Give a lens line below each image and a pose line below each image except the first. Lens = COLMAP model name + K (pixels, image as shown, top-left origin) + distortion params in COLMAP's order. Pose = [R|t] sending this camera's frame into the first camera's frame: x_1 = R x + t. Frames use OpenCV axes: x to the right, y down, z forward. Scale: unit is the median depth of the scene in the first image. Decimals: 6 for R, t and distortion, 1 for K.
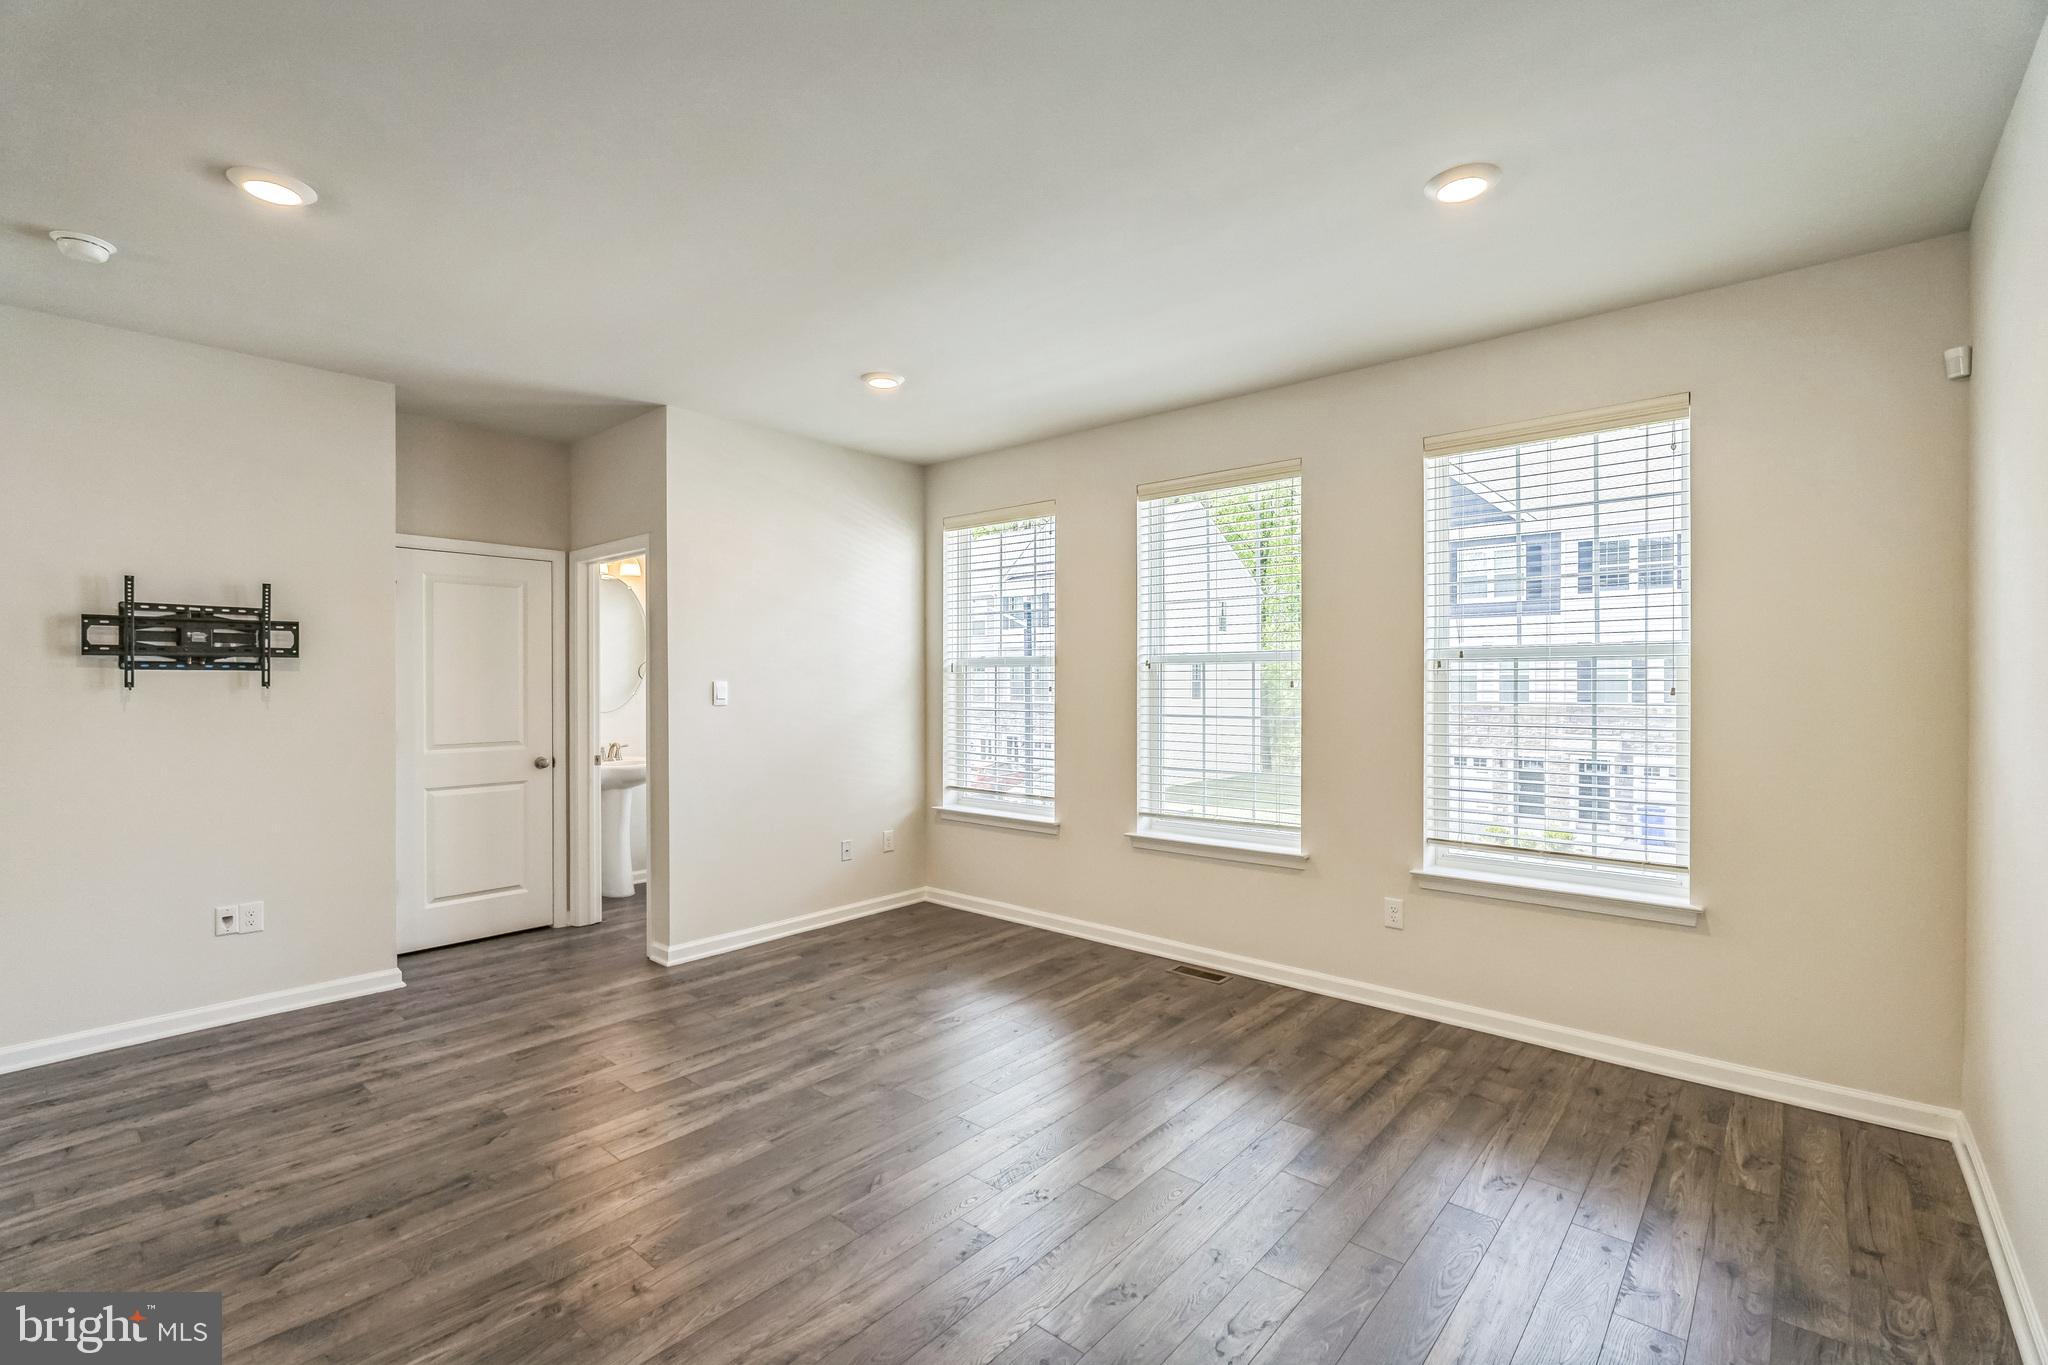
lens RADIAL K [[904.7, 0, 1024.2], [0, 904.7, 689.3], [0, 0, 1]] dist [-0.002042, -0.000255]
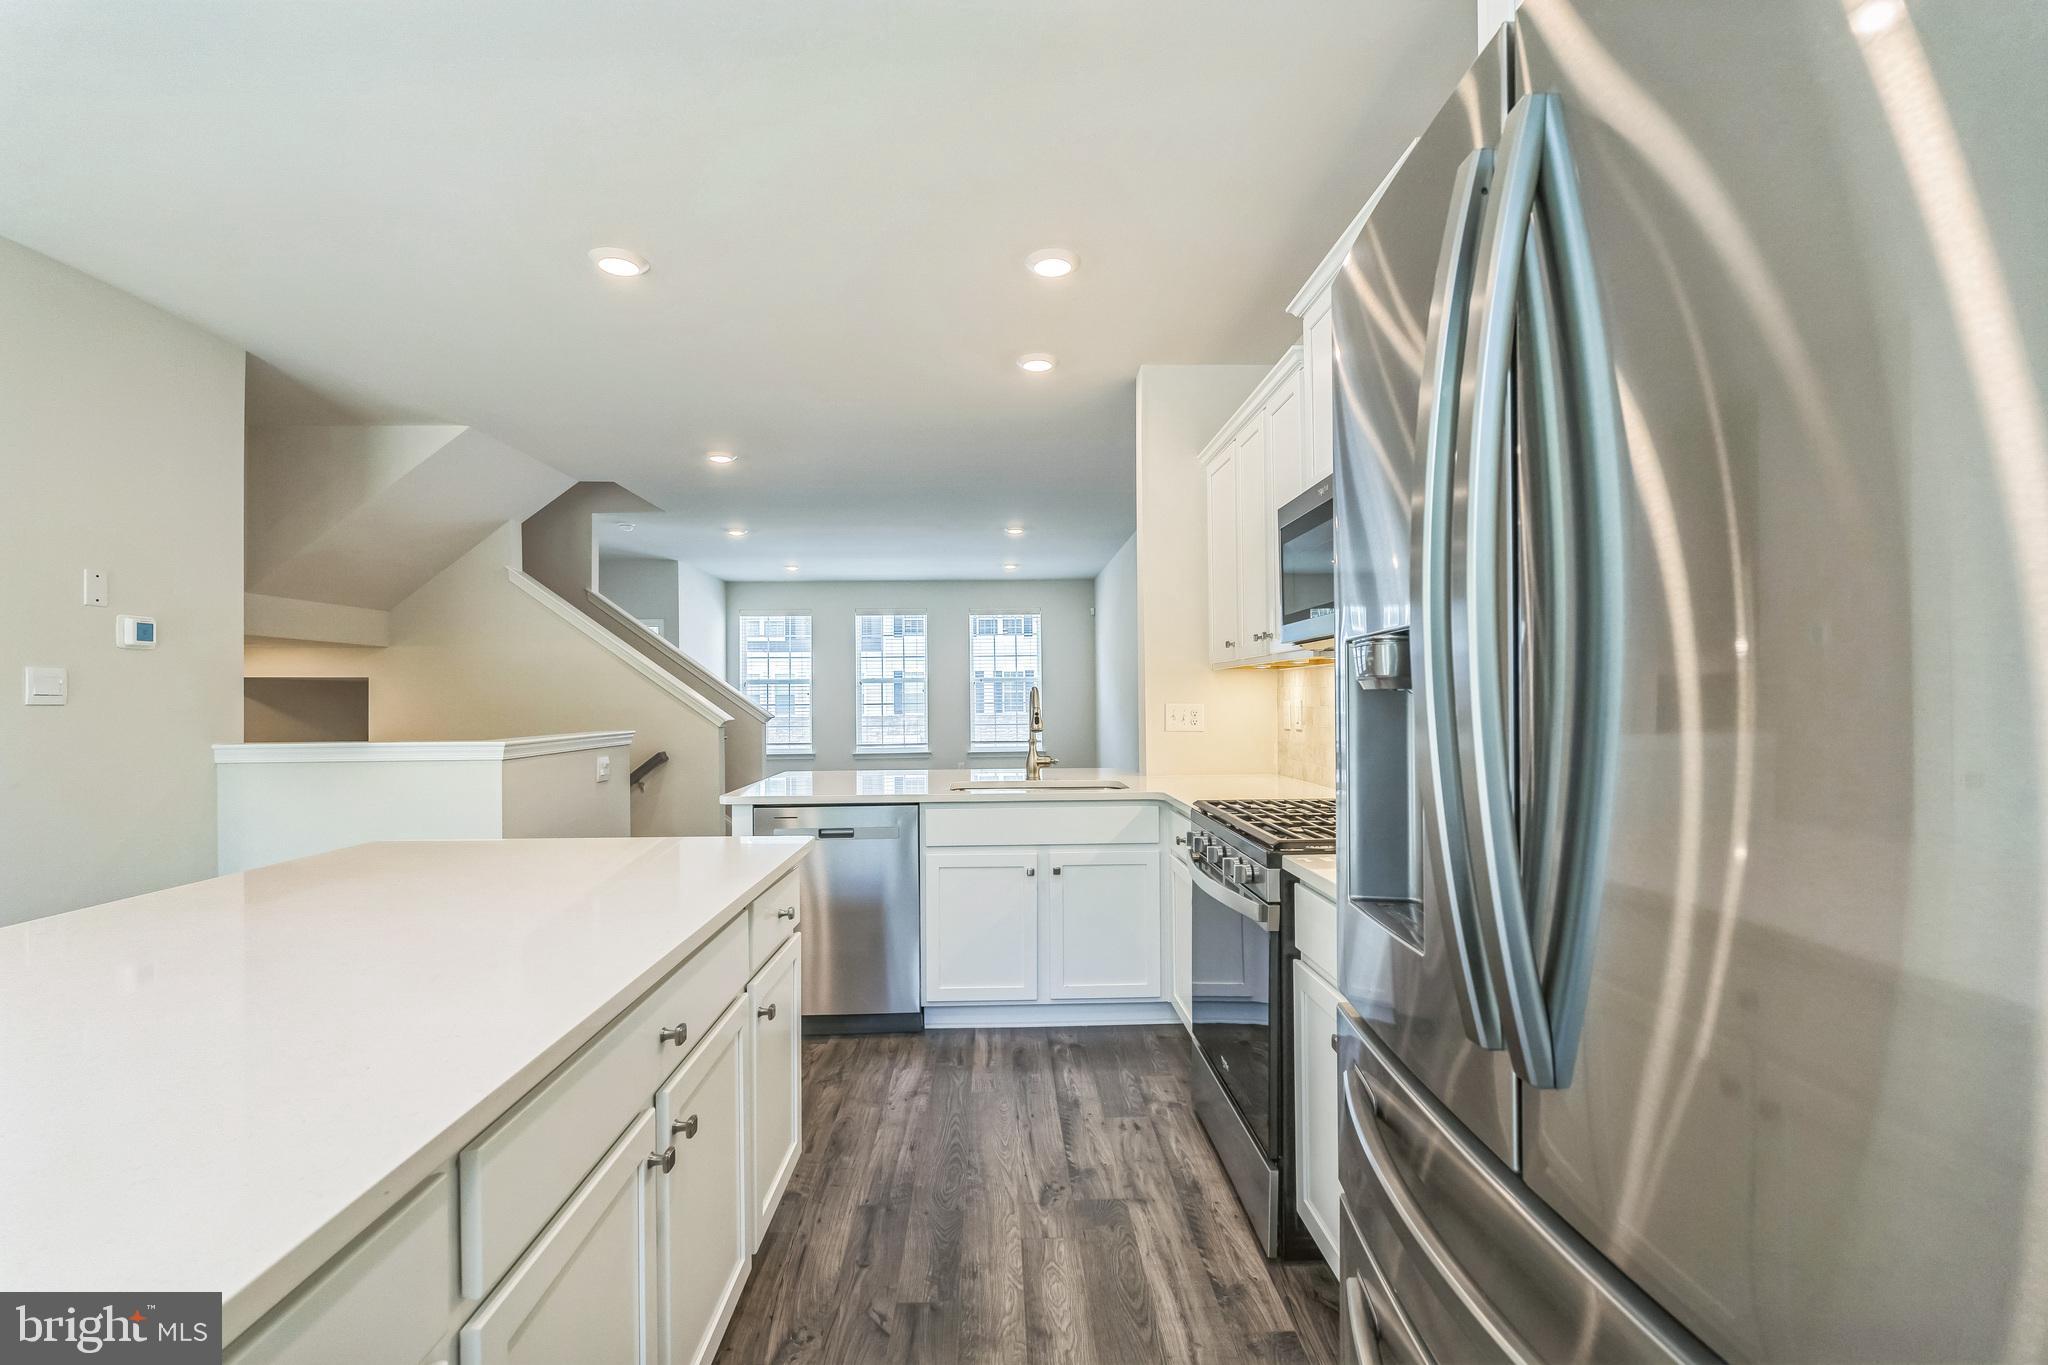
lens RADIAL K [[910.7, 0, 1016.6], [0, 910.7, 698.7], [0, 0, 1]] dist [-0.002659, 0.000493]
pose [[0.735828, -0.002333, 0.677164, -1.508803], [0.012428, 0.999872, -0.010059, 0.054300], [-0.677054, 0.015818, 0.735763, -1.350019]]
